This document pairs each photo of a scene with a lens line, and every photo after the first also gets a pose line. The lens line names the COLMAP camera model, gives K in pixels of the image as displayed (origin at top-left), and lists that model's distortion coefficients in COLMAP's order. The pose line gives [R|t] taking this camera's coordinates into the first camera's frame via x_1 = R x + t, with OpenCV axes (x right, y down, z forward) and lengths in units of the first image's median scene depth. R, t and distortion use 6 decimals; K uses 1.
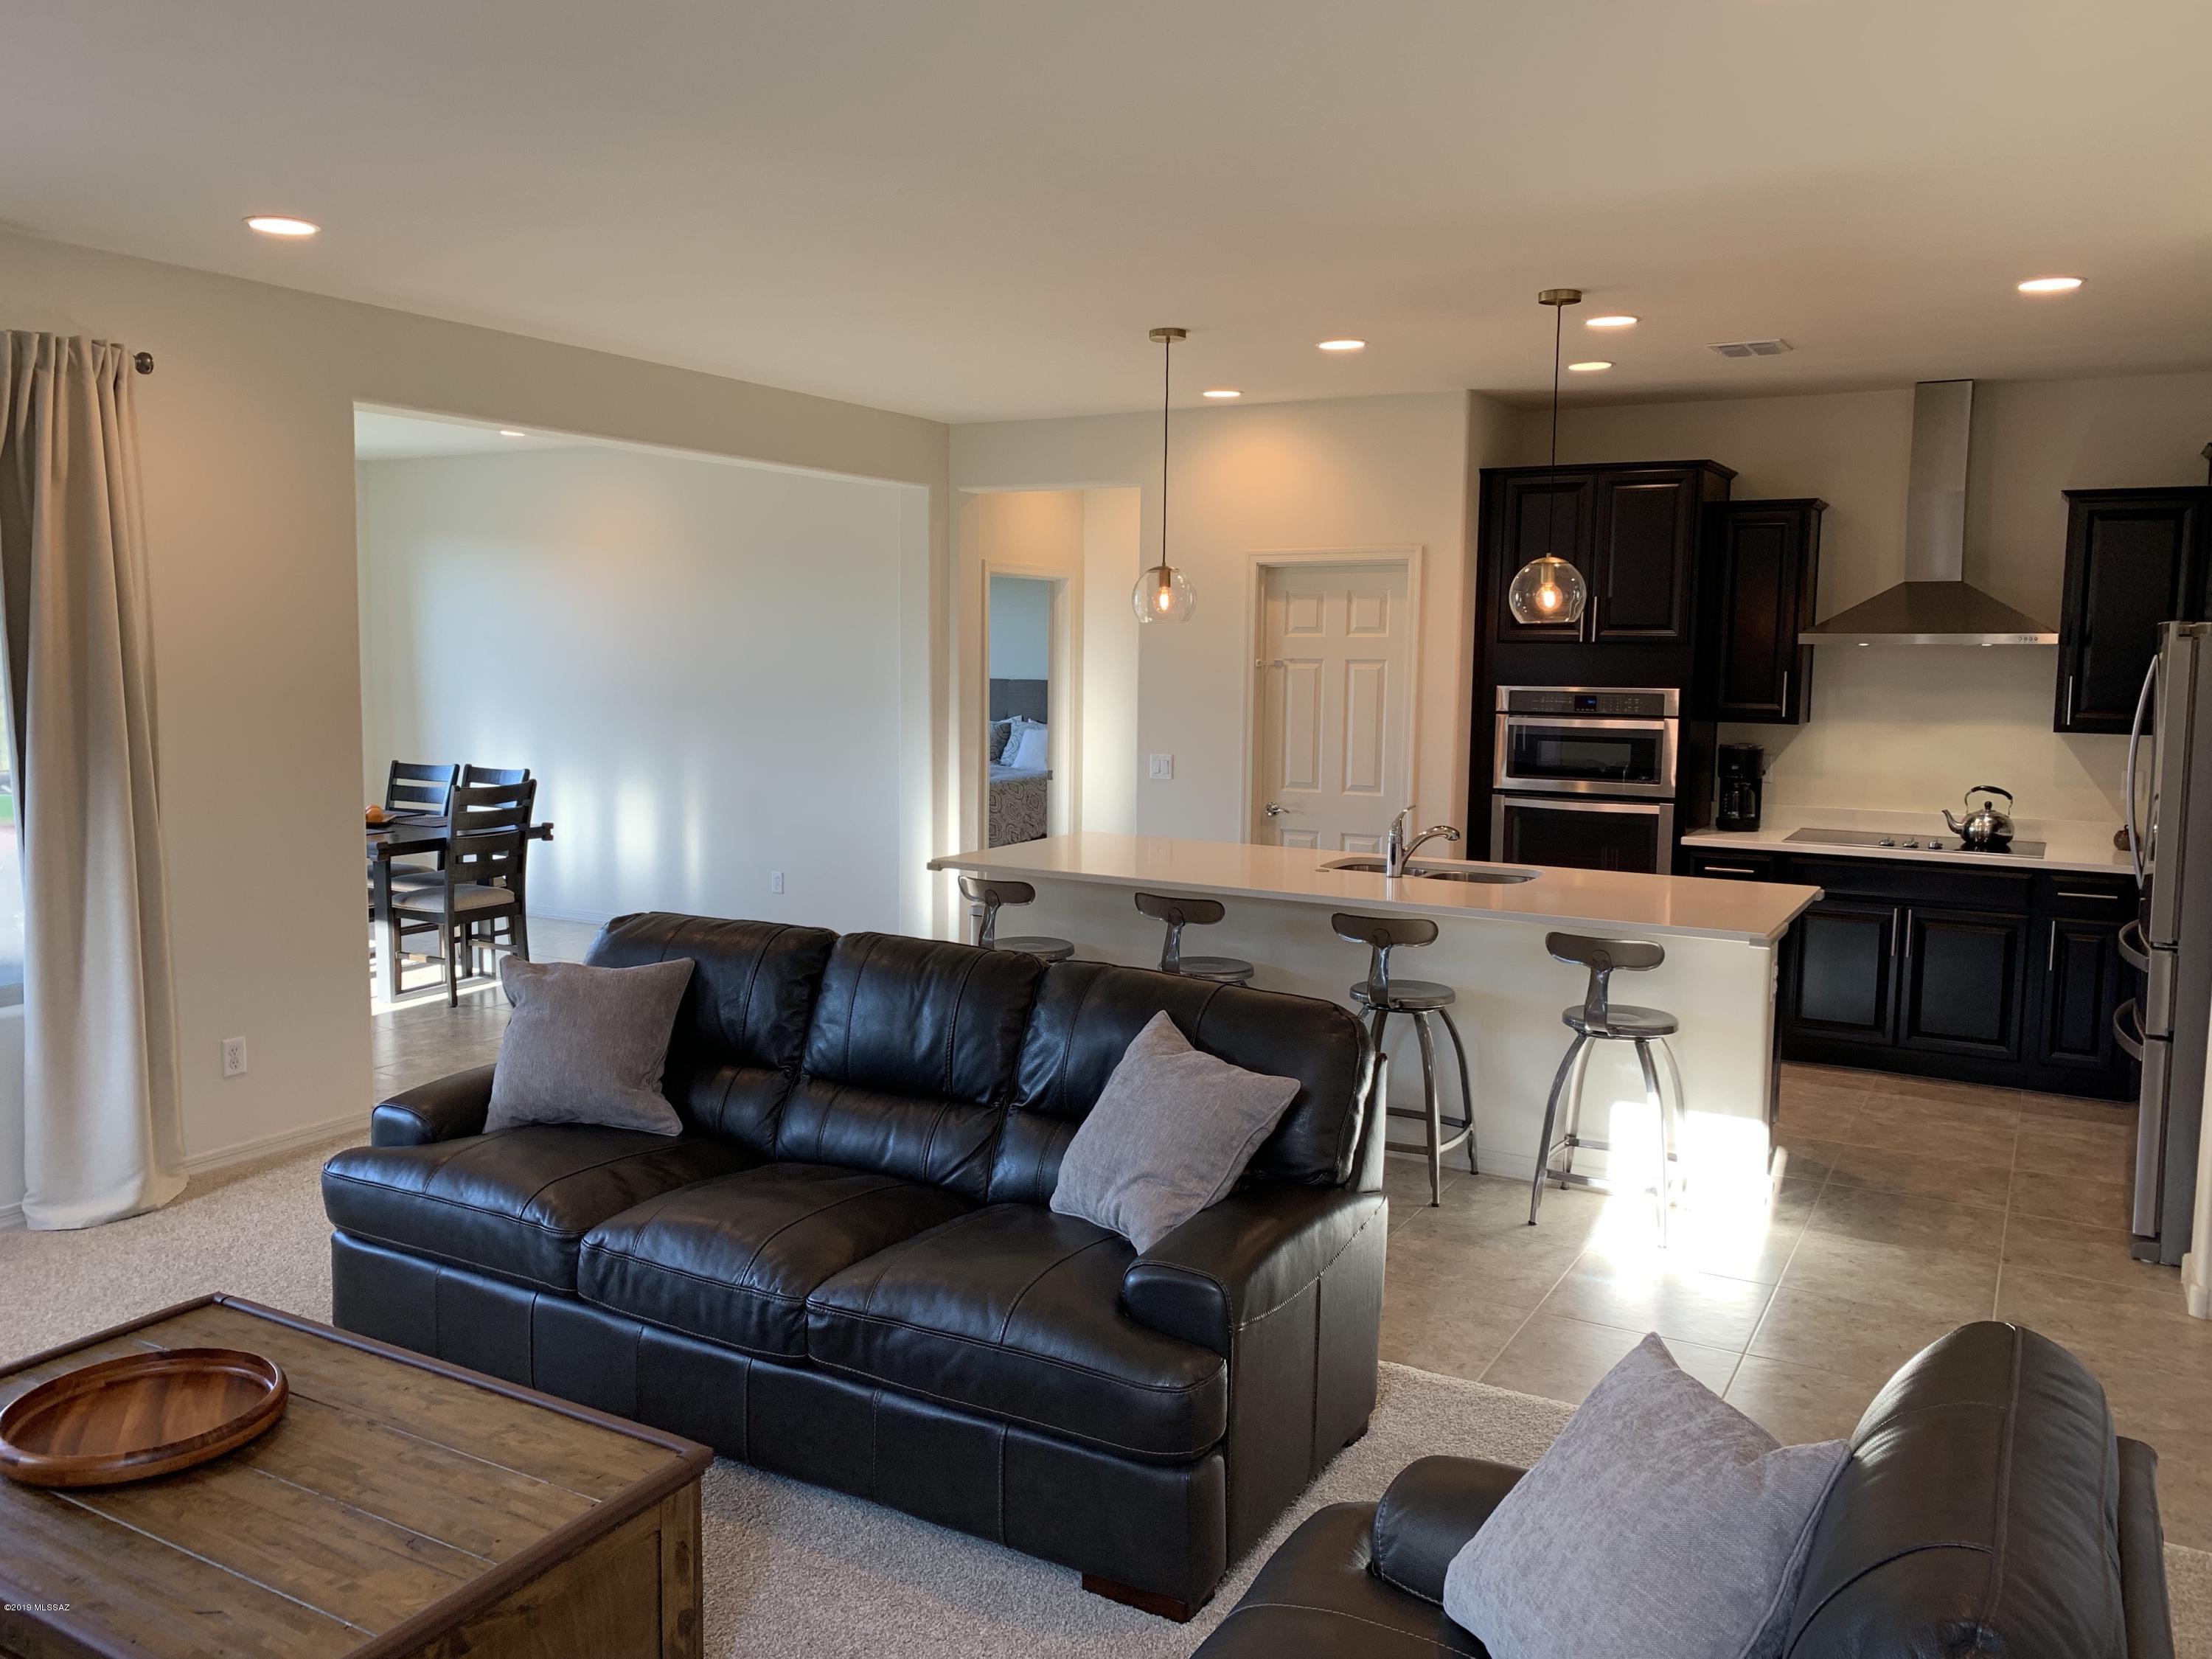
lens RADIAL K [[1691.9, 0, 1110.2], [0, 1691.9, 807.0], [0, 0, 1]] dist [0.048370, -0.054994]
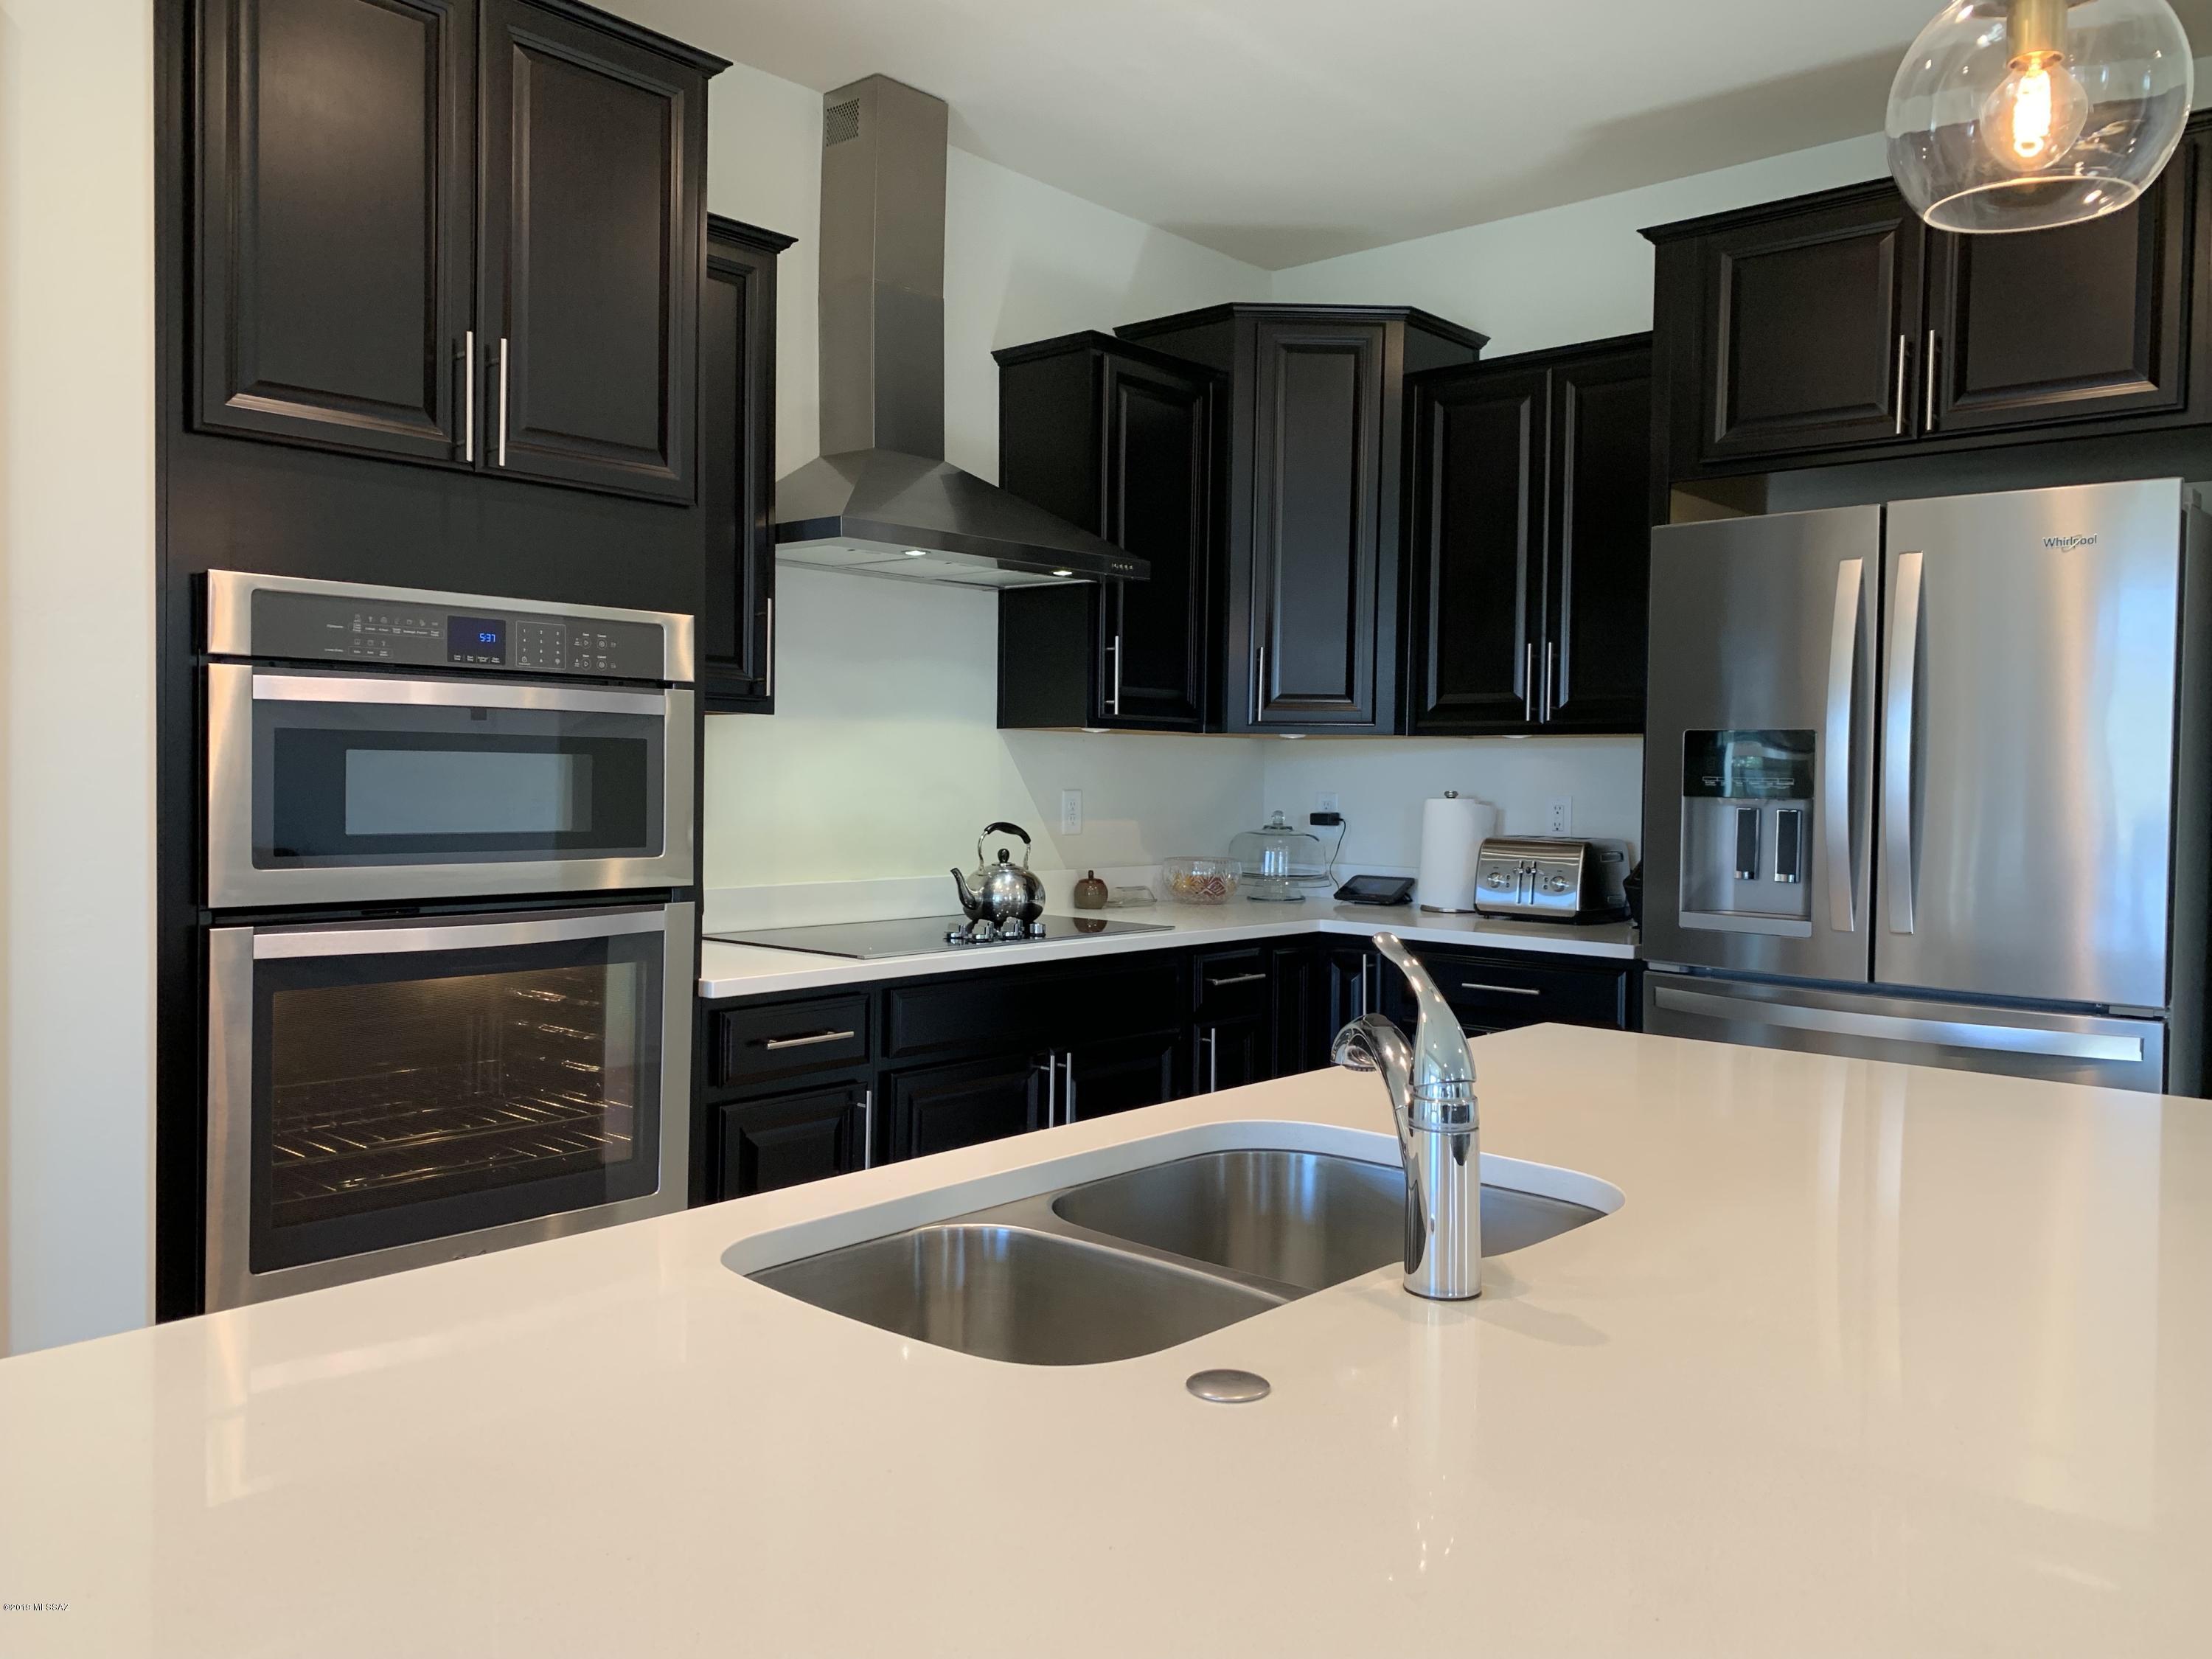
lens RADIAL K [[1691.9, 0, 1092.2], [0, 1691.9, 809.3], [0, 0, 1]] dist [0.048370, -0.054994]
pose [[0.218698, -0.029775, 0.975338, -0.037348], [0.084298, 0.996374, 0.011515, -0.020647], [-0.972144, 0.079701, 0.220415, 0.845999]]
